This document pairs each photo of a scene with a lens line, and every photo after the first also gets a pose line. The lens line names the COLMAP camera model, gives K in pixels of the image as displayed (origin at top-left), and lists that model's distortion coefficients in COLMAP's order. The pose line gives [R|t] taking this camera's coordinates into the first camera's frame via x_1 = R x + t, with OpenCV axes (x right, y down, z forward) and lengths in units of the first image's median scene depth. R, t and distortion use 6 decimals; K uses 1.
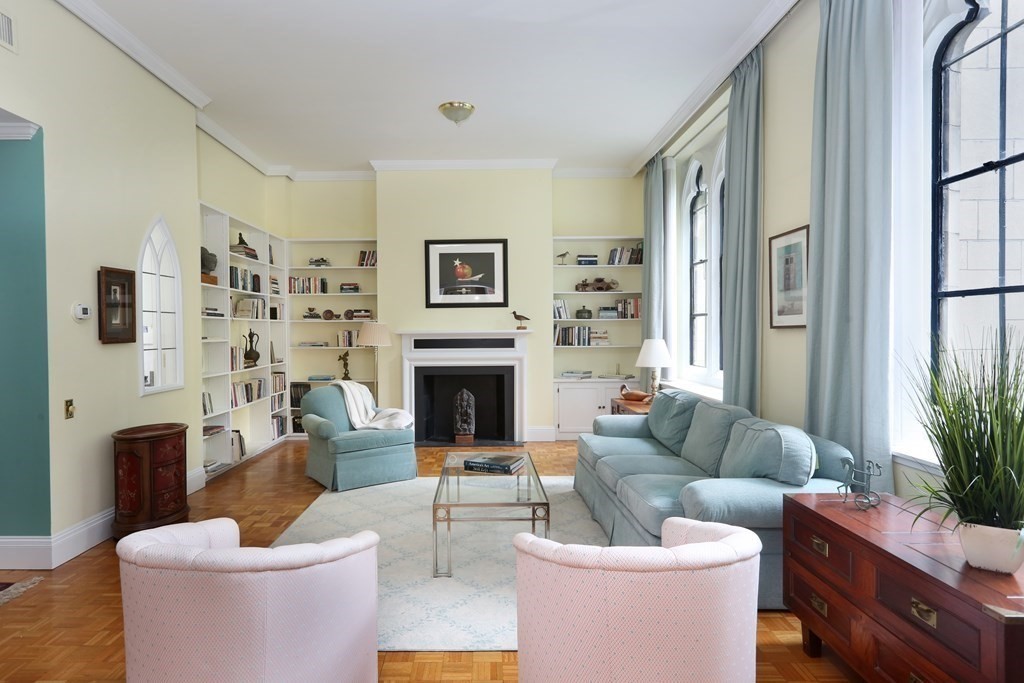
lens RADIAL K [[565.7, 0, 509.9], [0, 565.7, 337.3], [0, 0, 1]] dist [-0.002628, 0.000374]
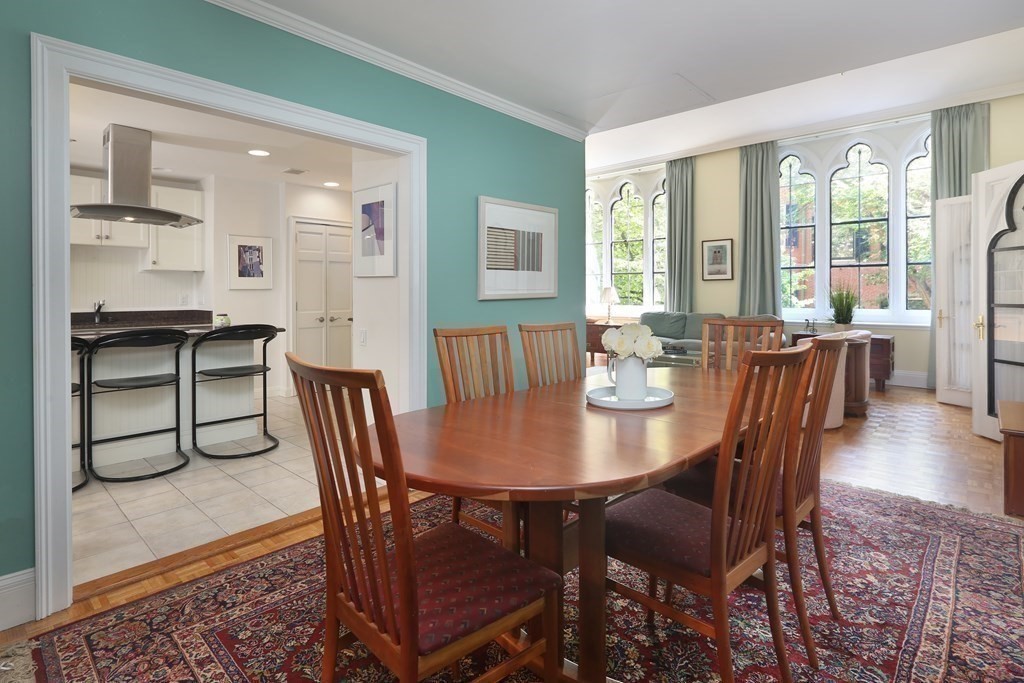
lens RADIAL K [[505.8, 0, 517.9], [0, 505.8, 301.7], [0, 0, 1]] dist [-0.012036, -0.000349]
pose [[0.696716, -0.007669, 0.717306, -0.895309], [0.005737, 0.999970, 0.005118, 0.032497], [-0.717324, 0.000550, 0.696739, 0.064406]]
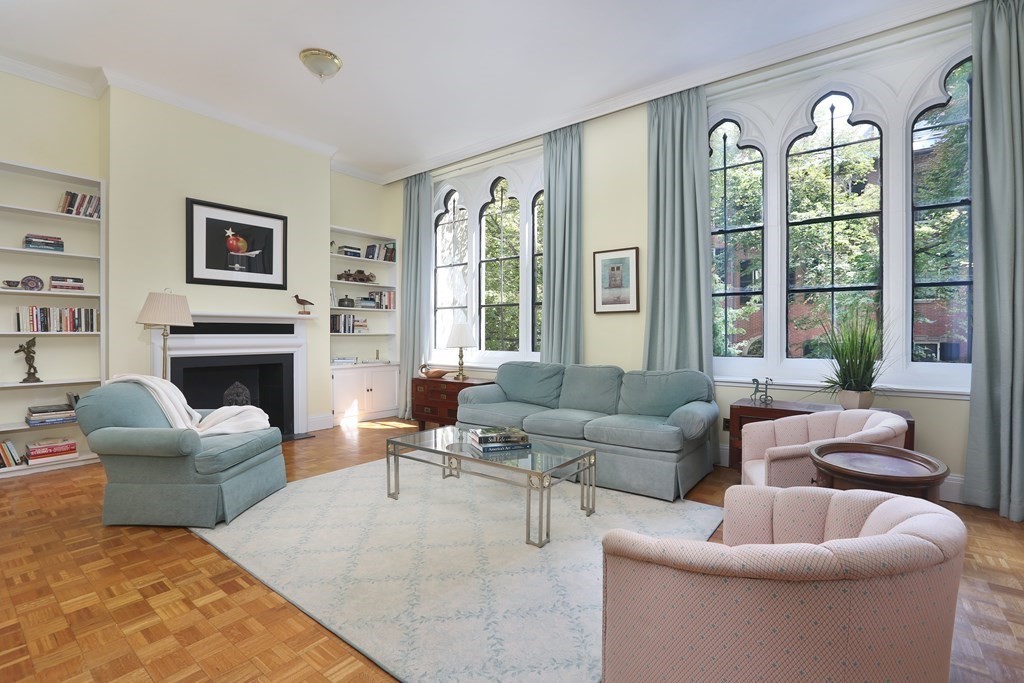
lens RADIAL K [[458.7, 0, 523.2], [0, 458.7, 327.4], [0, 0, 1]] dist [-0.001565, 0.000322]
pose [[0.636908, 0.014049, 0.770811, -0.336399], [0.005176, 0.999733, -0.022498, 0.026817], [-0.770922, 0.018319, 0.636666, 0.225057]]
